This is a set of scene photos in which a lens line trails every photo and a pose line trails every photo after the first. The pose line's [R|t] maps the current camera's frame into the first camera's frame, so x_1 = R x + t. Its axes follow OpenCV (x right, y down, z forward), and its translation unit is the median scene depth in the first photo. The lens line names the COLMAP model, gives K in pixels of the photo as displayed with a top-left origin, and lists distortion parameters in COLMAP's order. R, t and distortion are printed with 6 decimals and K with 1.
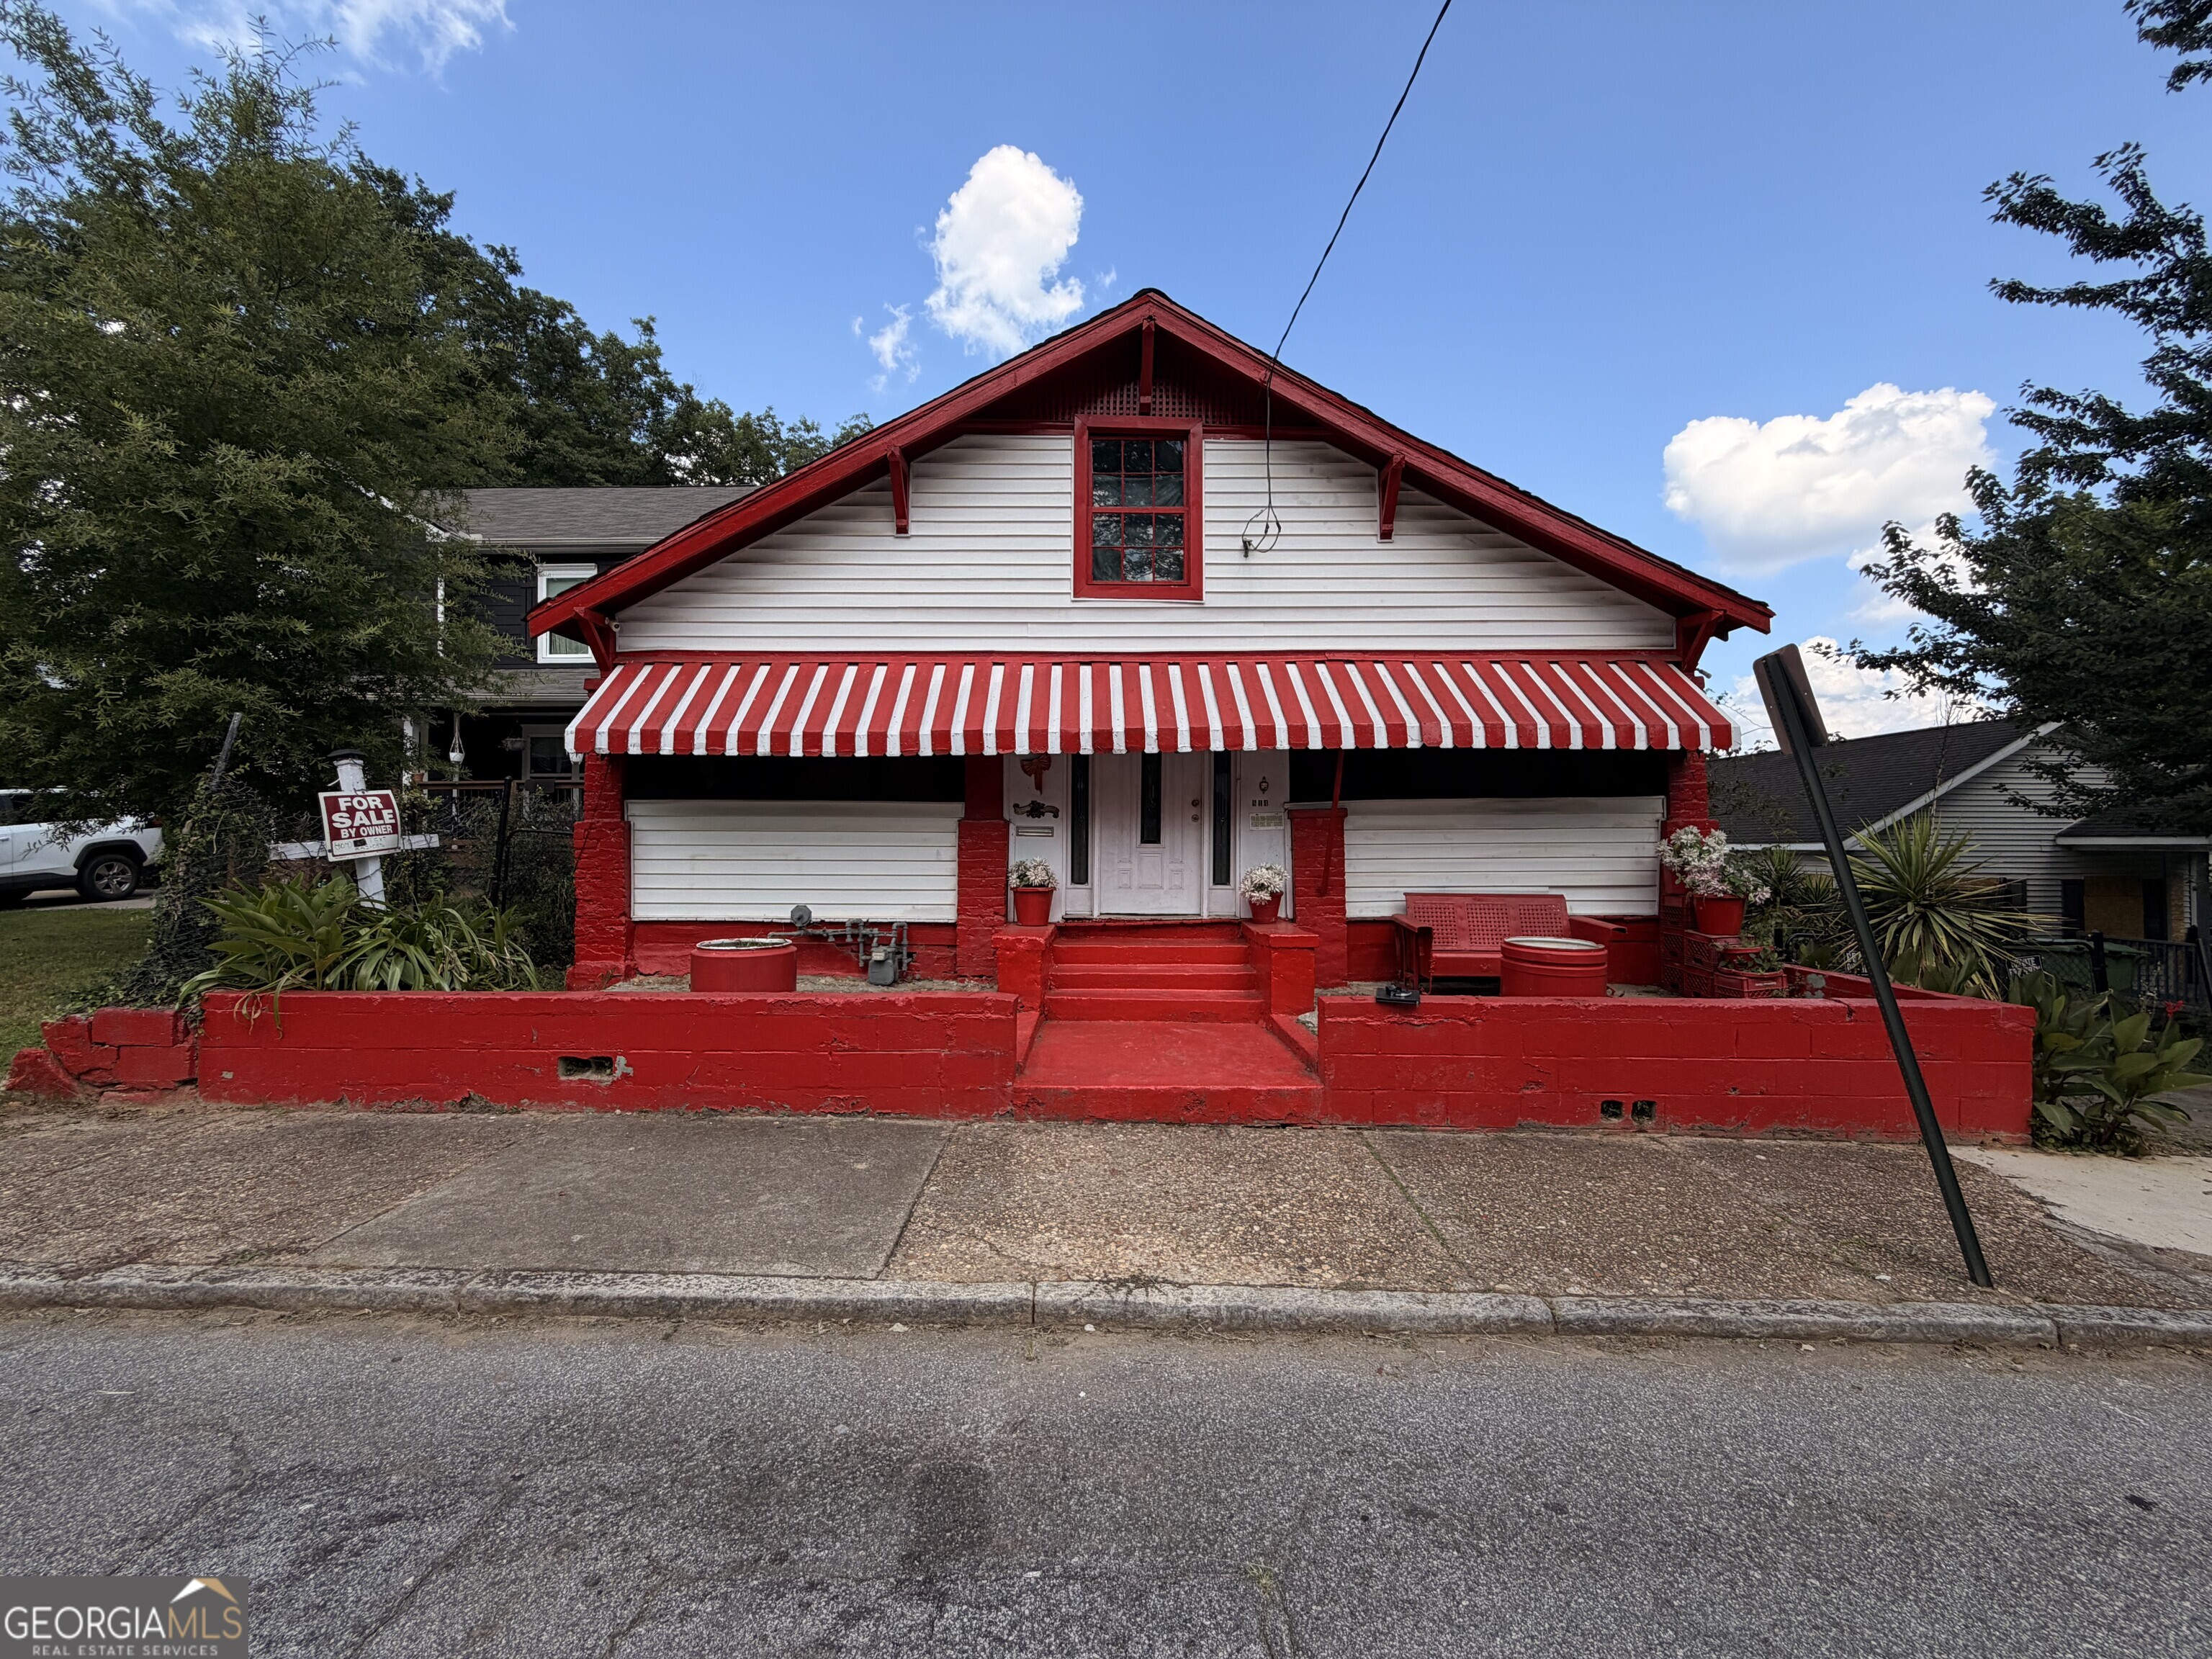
lens RADIAL K [[882.0, 0, 1100.9], [0, 882.0, 842.0], [0, 0, 1]] dist [0.000571, 0.000036]
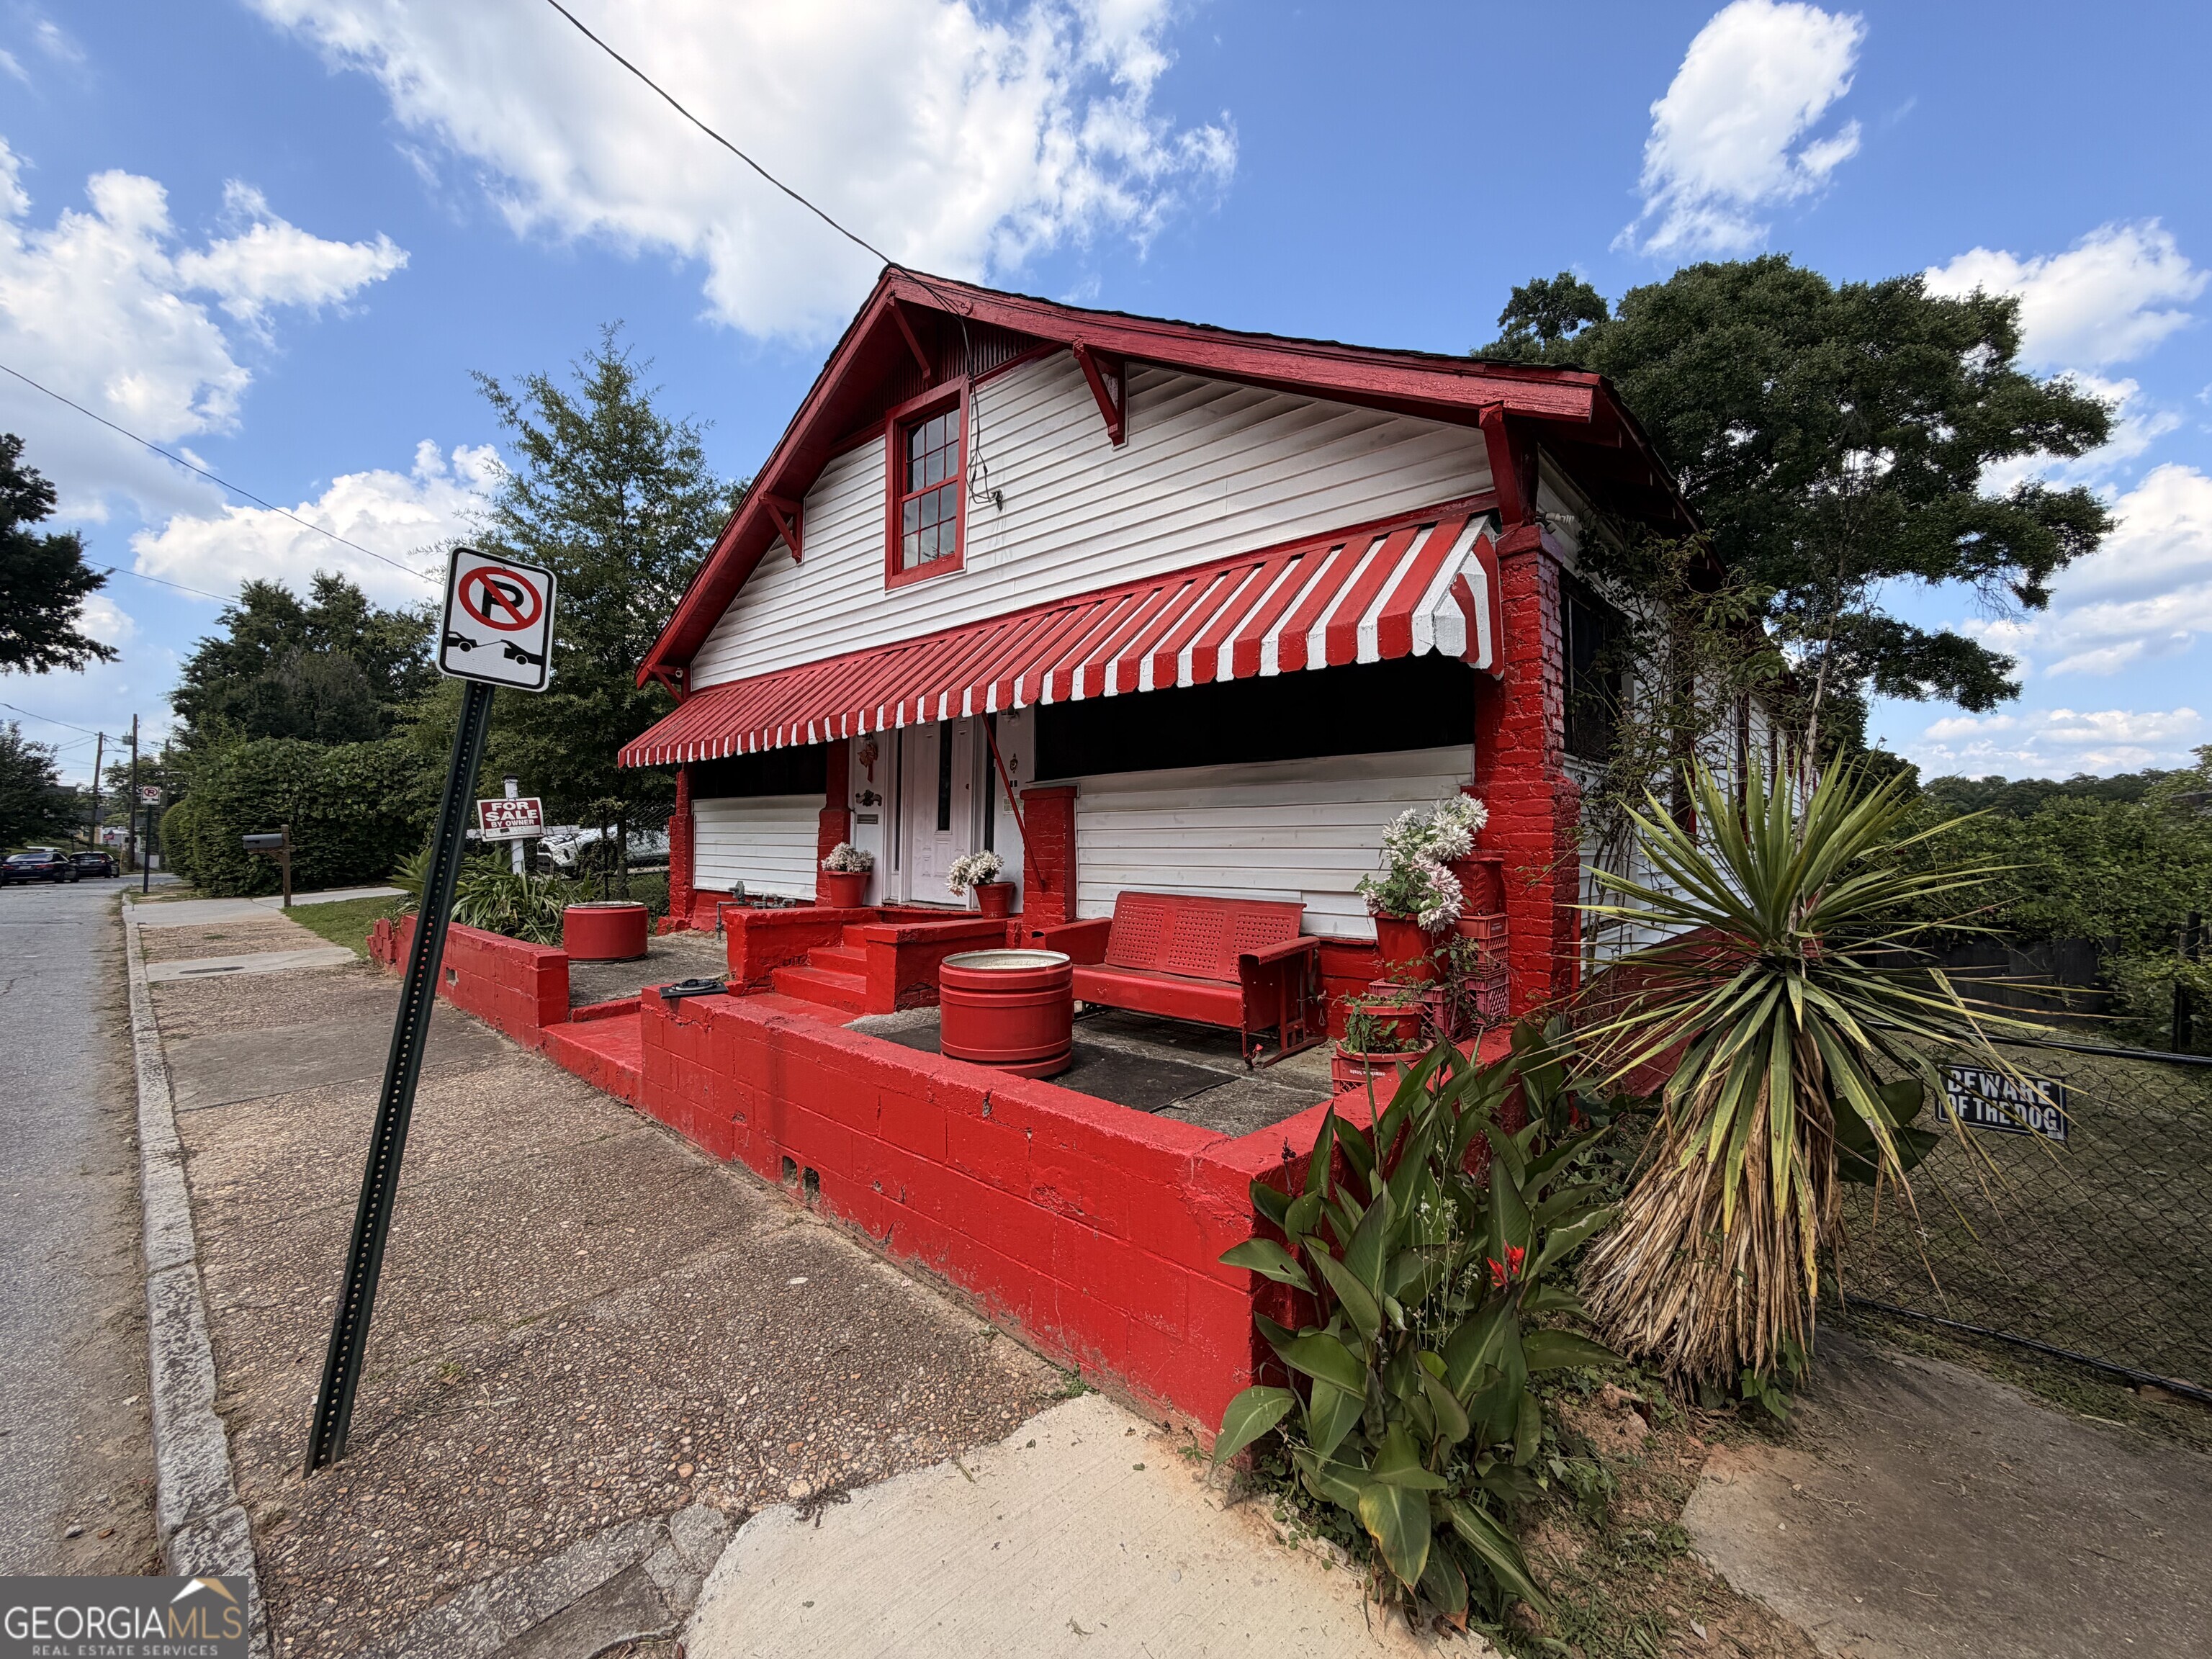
lens RADIAL K [[882.0, 0, 1105.2], [0, 882.0, 840.9], [0, 0, 1]] dist [0.000571, 0.000036]
pose [[0.751578, 0.002989, -0.659637, 0.887212], [-0.001915, 0.999995, 0.002349, 0.011887], [0.659641, -0.000502, 0.751581, 0.419324]]
